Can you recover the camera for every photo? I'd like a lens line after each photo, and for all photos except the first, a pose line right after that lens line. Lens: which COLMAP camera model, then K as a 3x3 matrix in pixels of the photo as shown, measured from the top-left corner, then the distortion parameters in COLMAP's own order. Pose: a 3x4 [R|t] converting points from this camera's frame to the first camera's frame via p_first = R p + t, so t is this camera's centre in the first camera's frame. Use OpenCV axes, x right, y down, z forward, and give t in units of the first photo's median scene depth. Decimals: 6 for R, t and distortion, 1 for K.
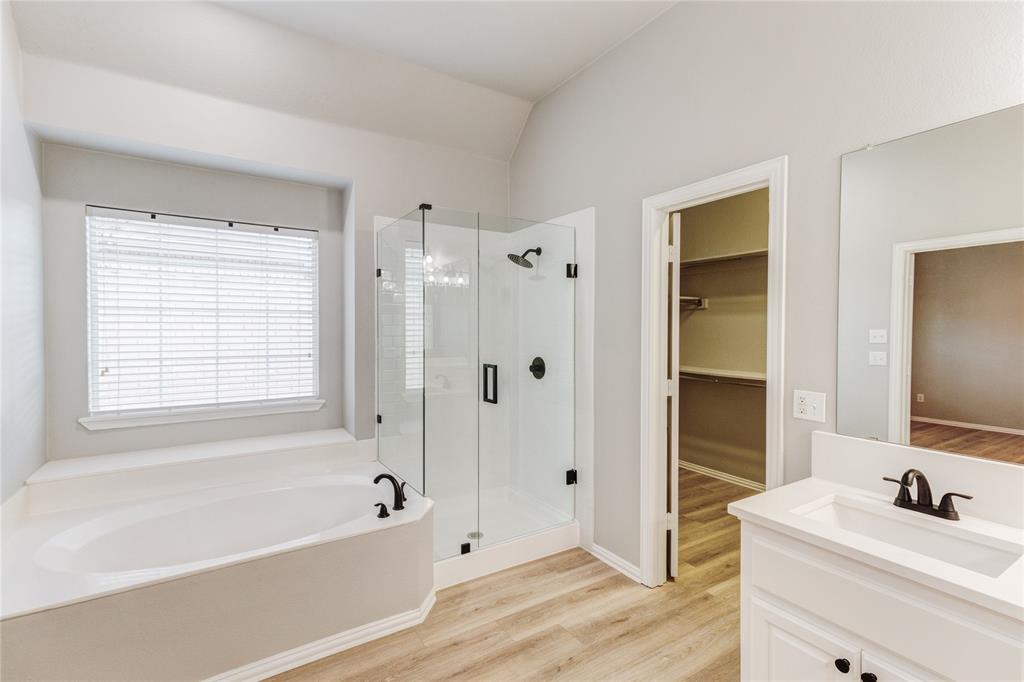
lens RADIAL K [[466.7, 0, 508.3], [0, 466.7, 340.6], [0, 0, 1]] dist [0.021389, 0.001480]
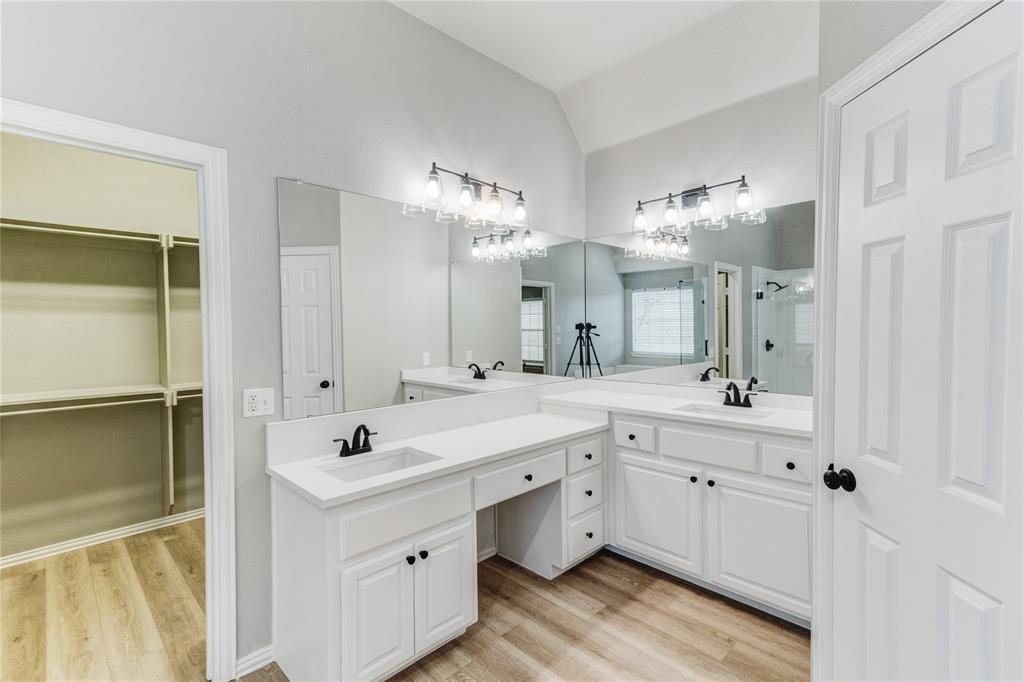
lens RADIAL K [[466.7, 0, 509.1], [0, 466.7, 338.4], [0, 0, 1]] dist [0.021389, 0.001480]
pose [[-0.223158, -0.022558, 0.974521, -0.330898], [0.030567, 0.999079, 0.030126, -0.012419], [-0.974303, 0.036511, -0.222263, 0.444518]]
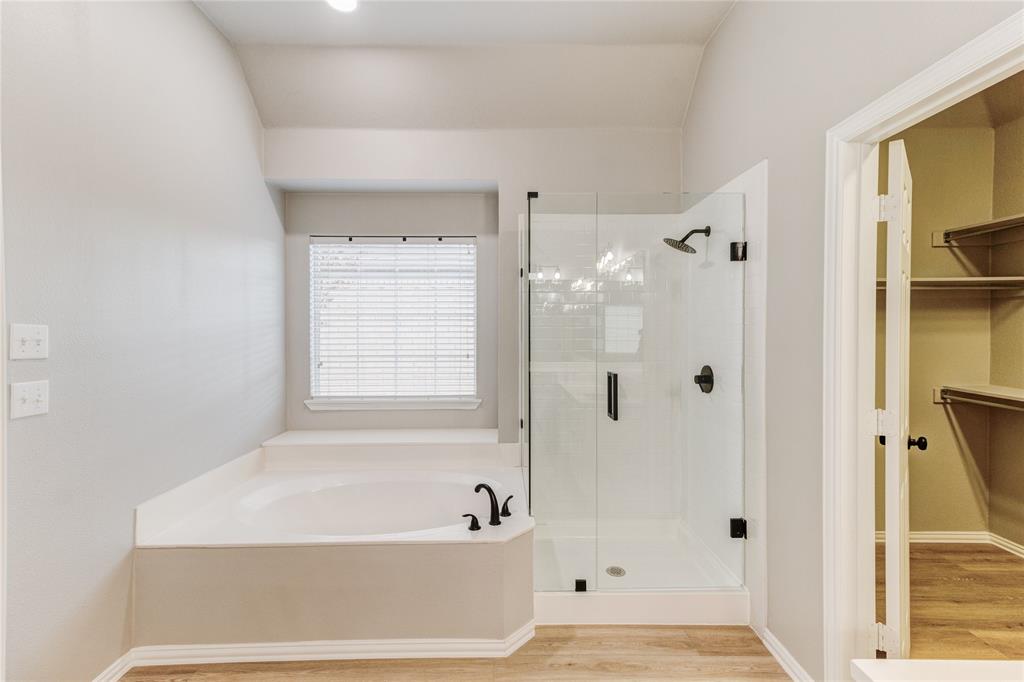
lens RADIAL K [[466.7, 0, 511.5], [0, 466.7, 338.6], [0, 0, 1]] dist [0.021389, 0.001480]
pose [[0.855173, 0.005263, -0.518317, 0.227995], [-0.008460, 0.999957, -0.003805, -0.004773], [0.518274, 0.007639, 0.855180, 0.181615]]
